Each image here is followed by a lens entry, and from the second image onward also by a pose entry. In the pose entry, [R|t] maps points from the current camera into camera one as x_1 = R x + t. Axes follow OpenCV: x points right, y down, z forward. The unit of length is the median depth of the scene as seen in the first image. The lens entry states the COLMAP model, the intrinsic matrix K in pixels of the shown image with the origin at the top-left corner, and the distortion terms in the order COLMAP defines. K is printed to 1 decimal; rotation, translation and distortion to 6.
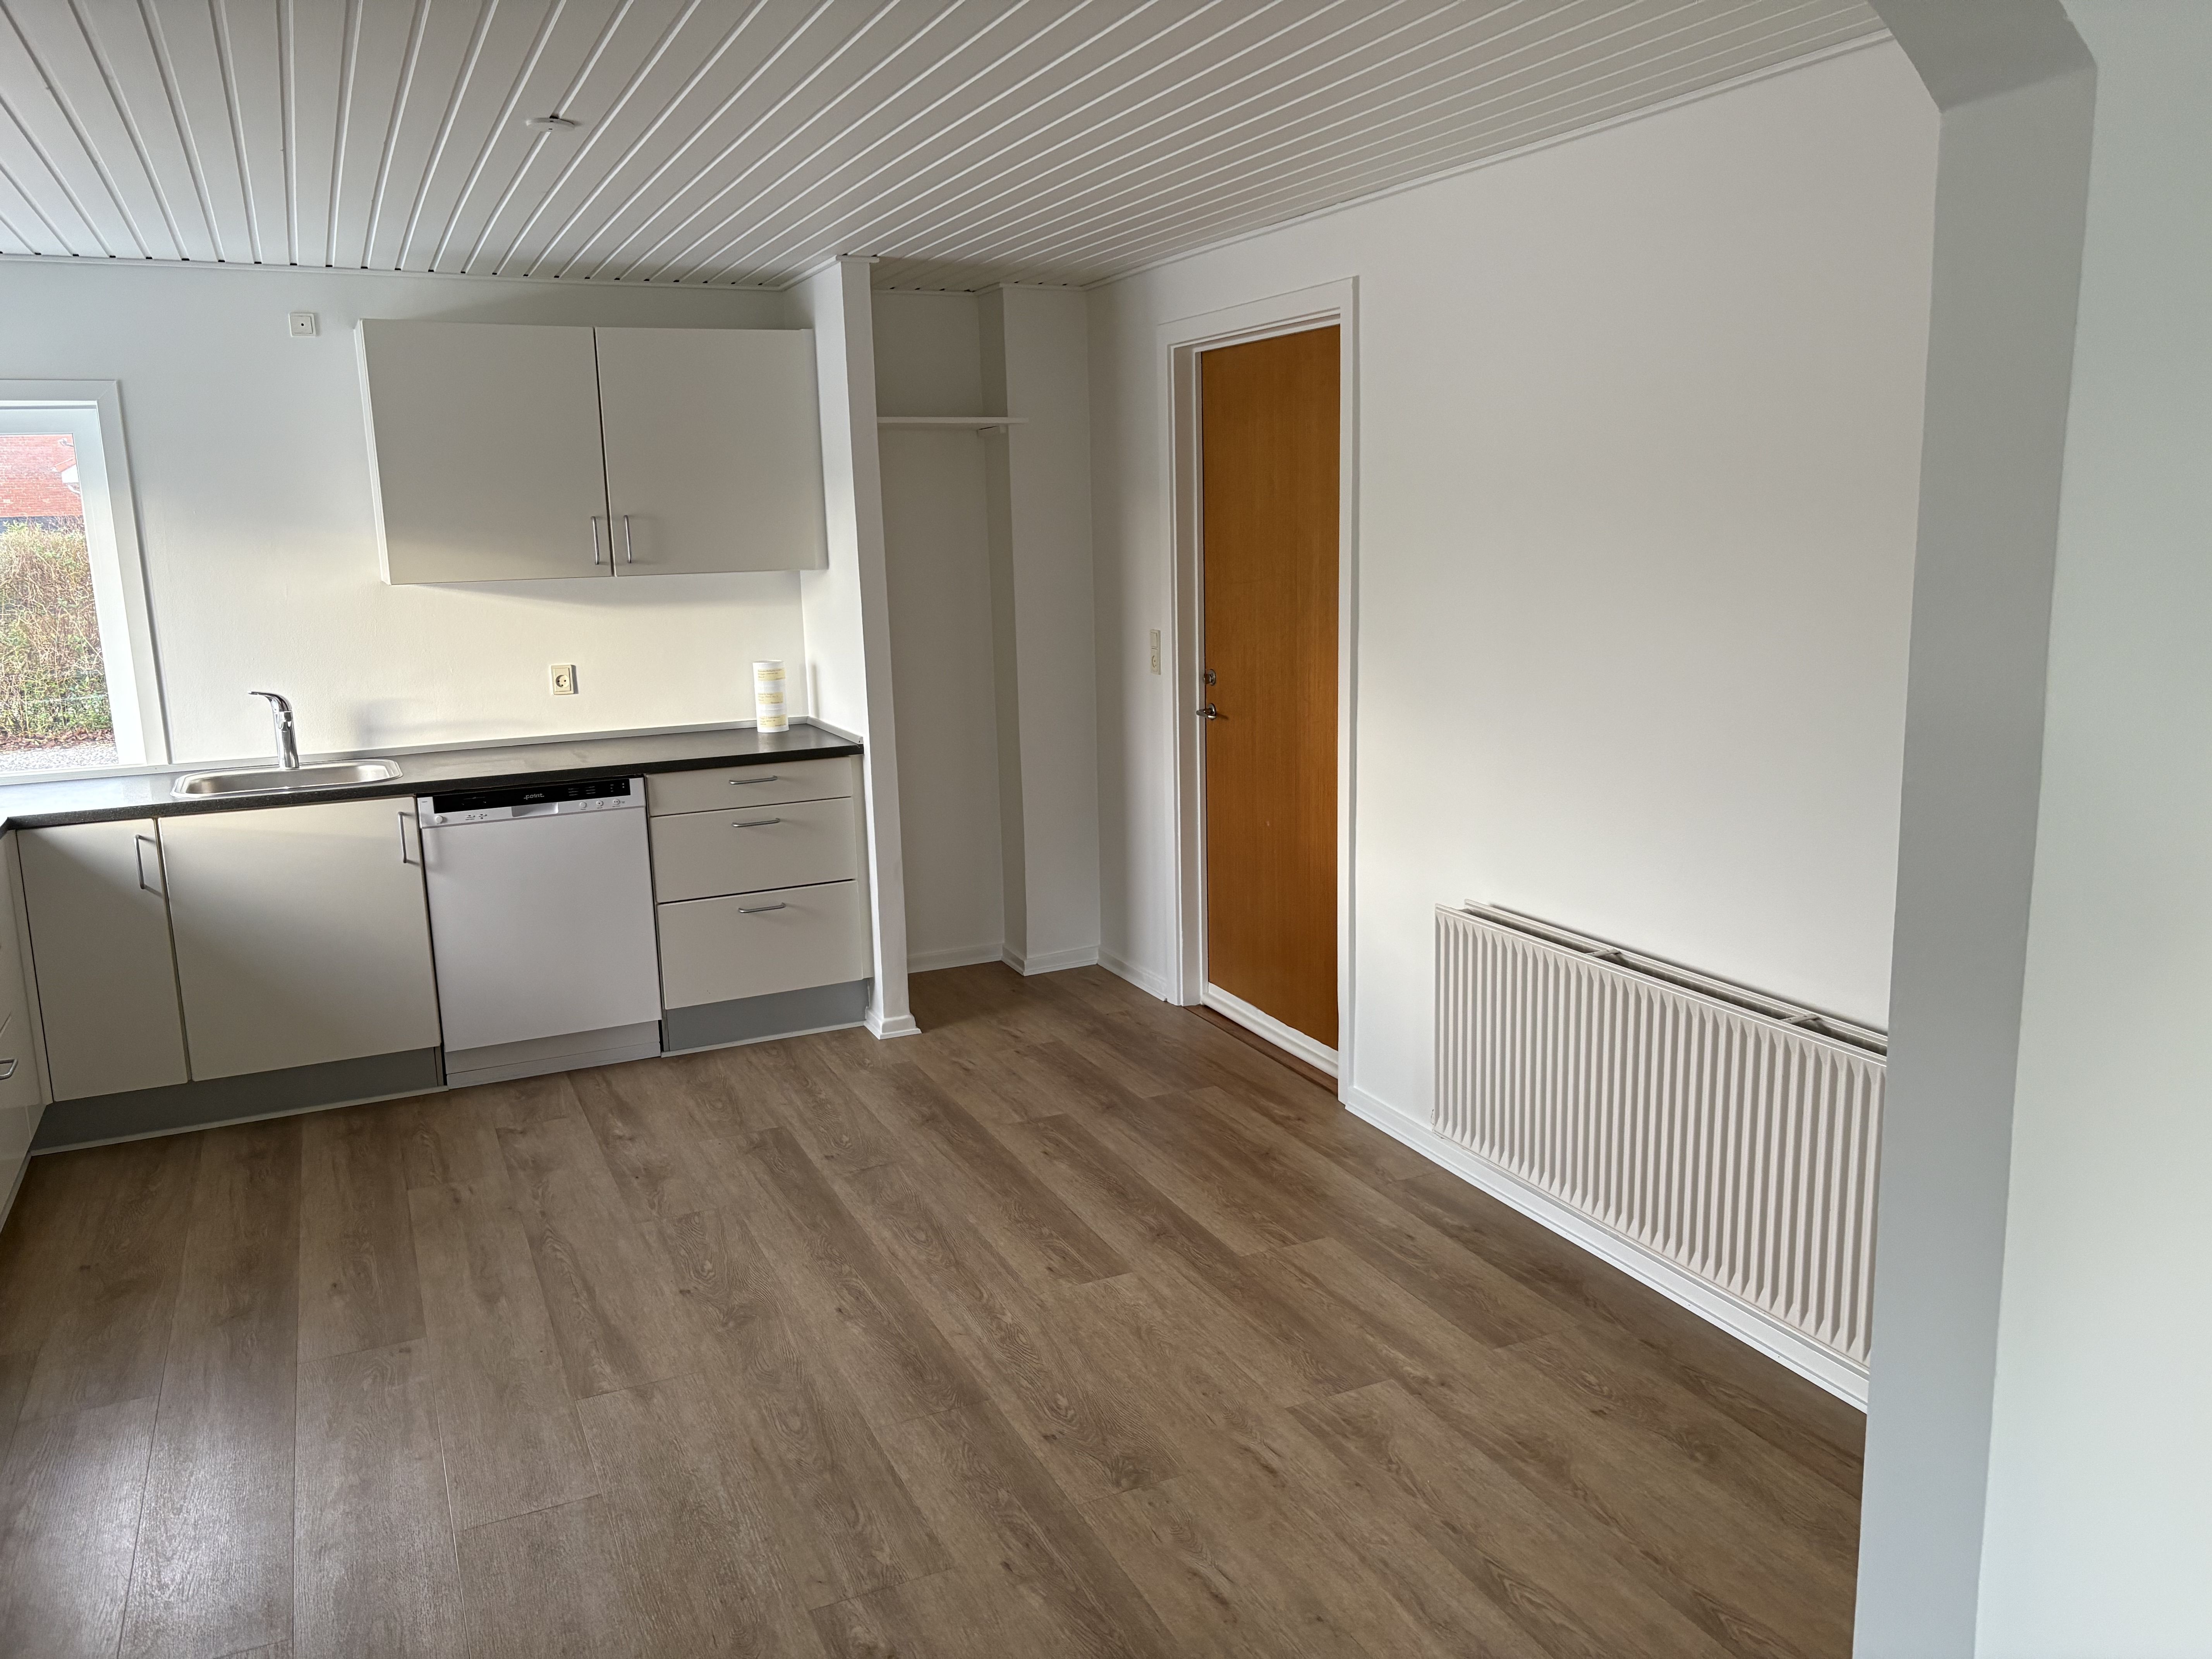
lens RADIAL K [[1668.7, 0, 1106.0], [0, 1668.7, 829.5], [0, 0, 1]] dist [0.039110, -0.044009]
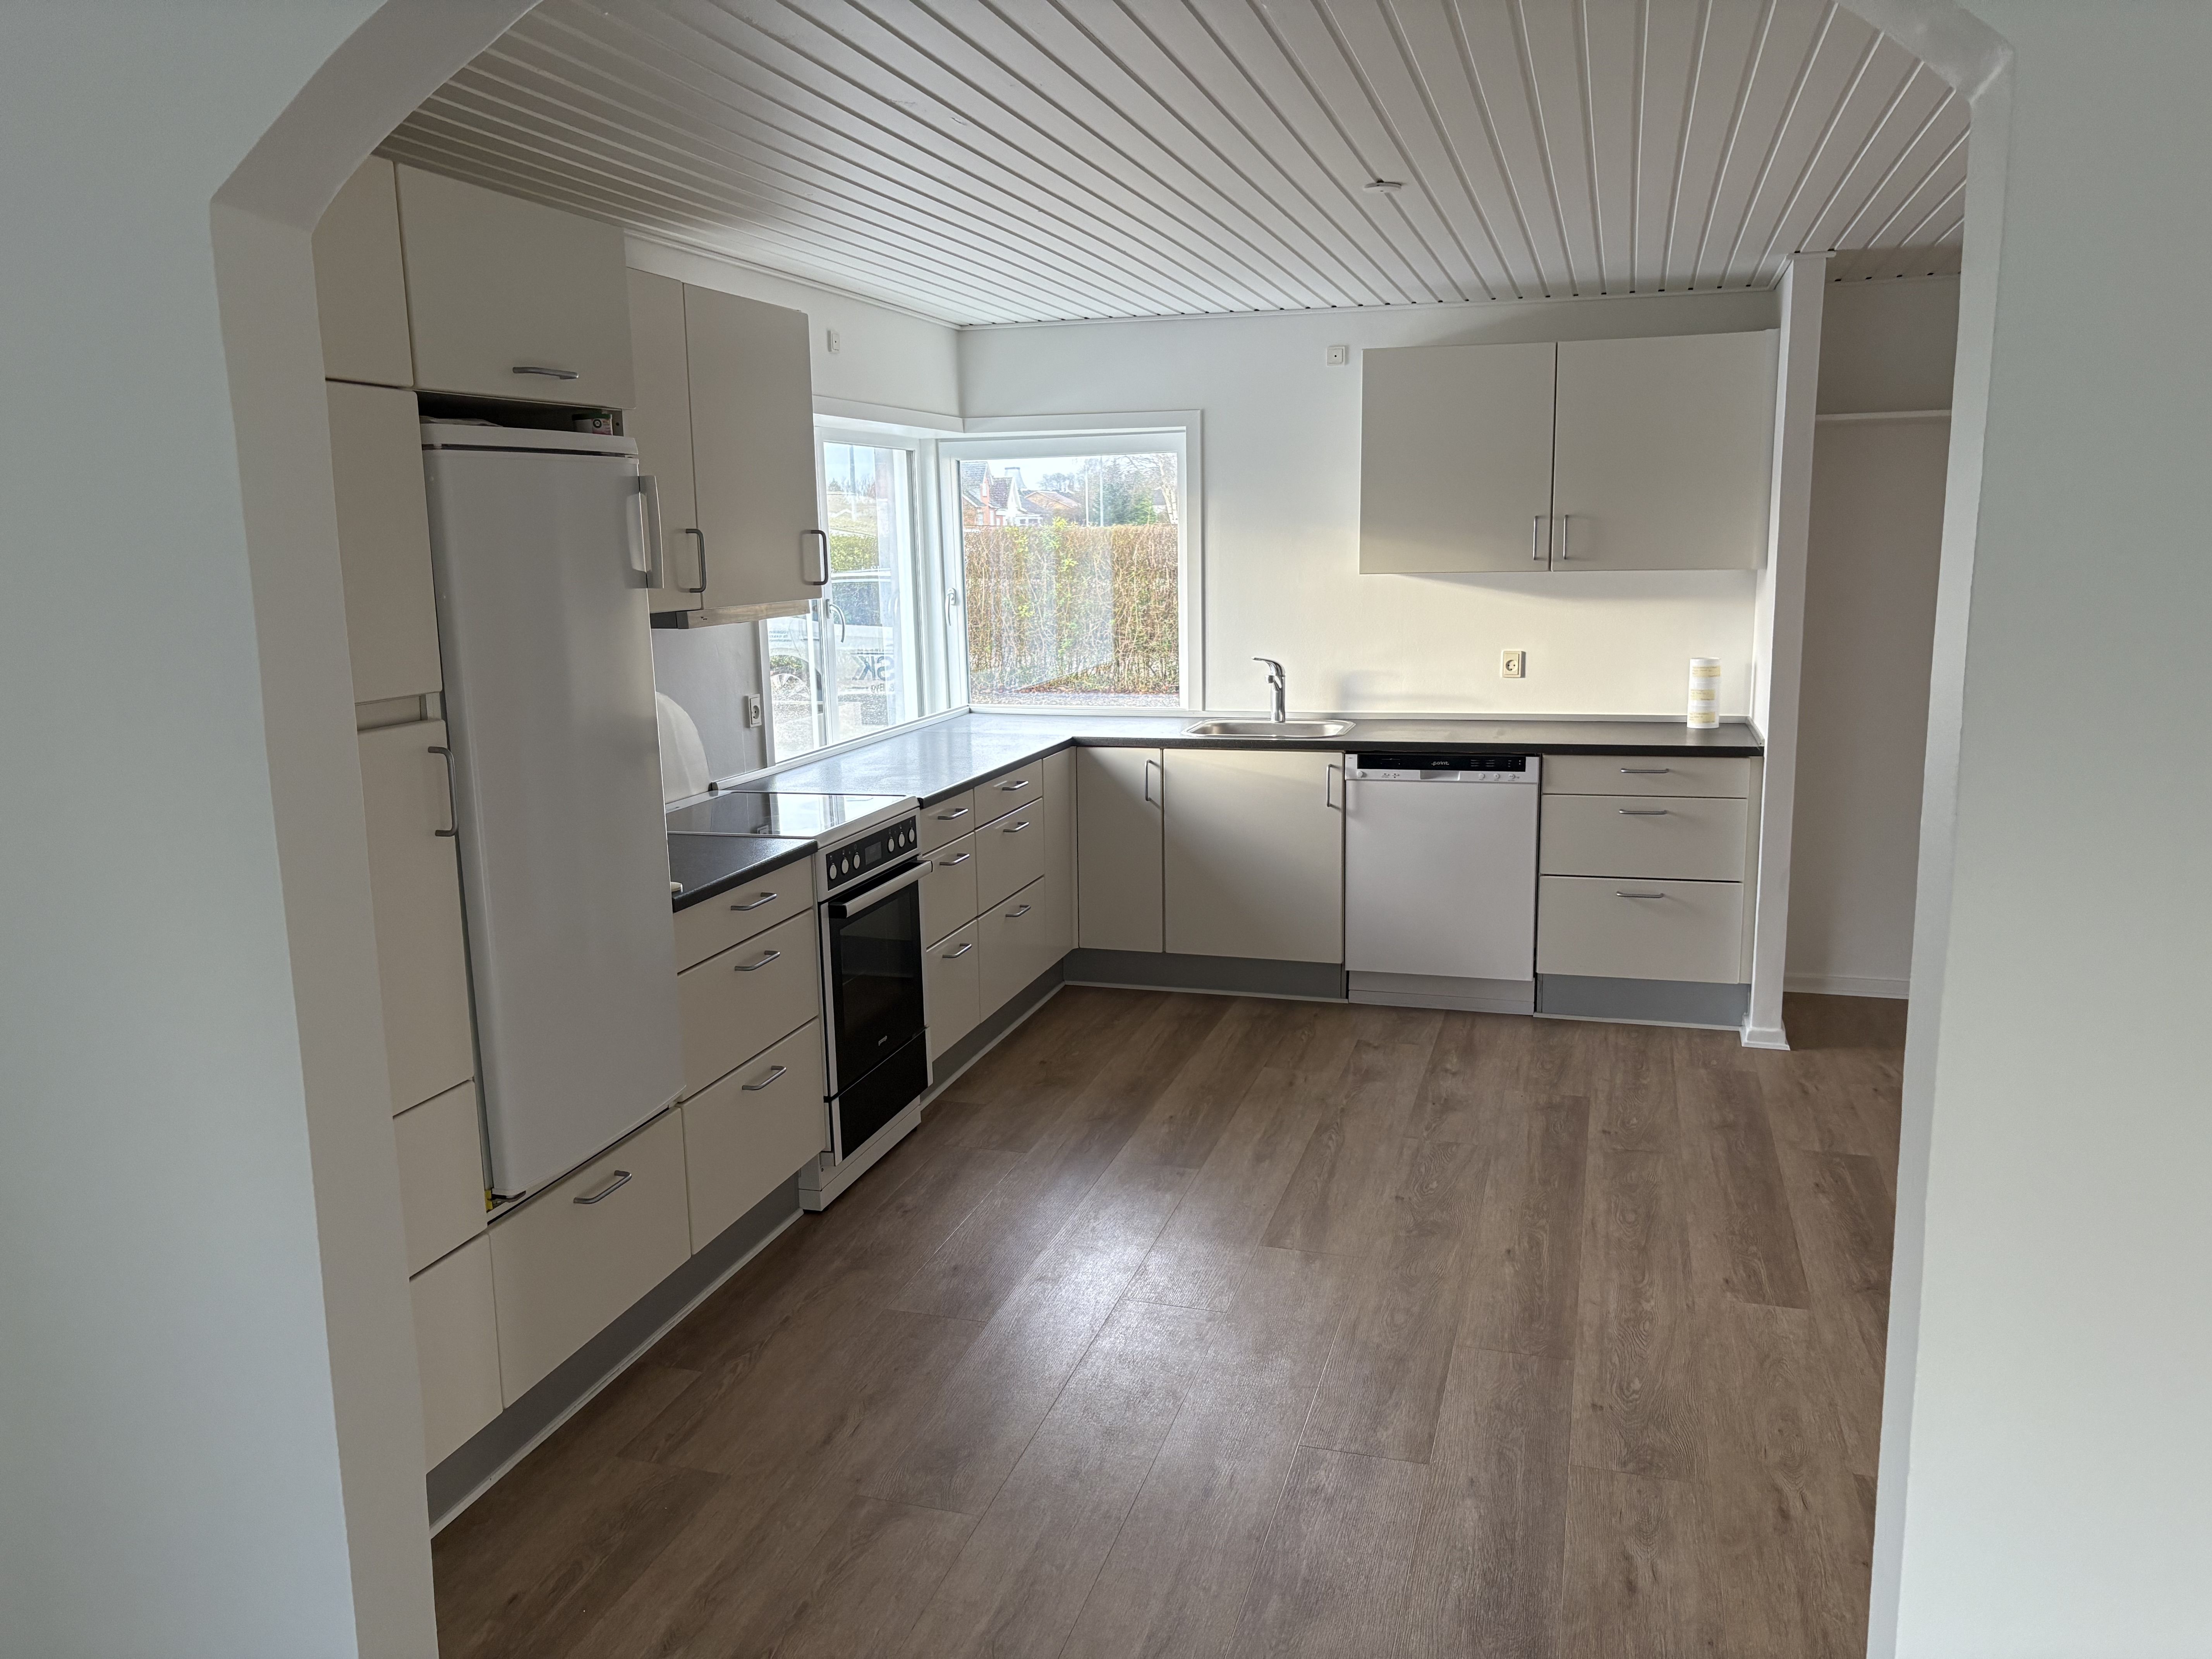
lens RADIAL K [[1675.9, 0, 1106.0], [0, 1675.9, 829.5], [0, 0, 1]] dist [0.093694, -0.042665]
pose [[0.743819, 0.129085, -0.655797, 0.247930], [-0.126855, 0.990604, 0.051106, -0.004918], [0.656232, 0.045178, 0.753205, -0.008120]]
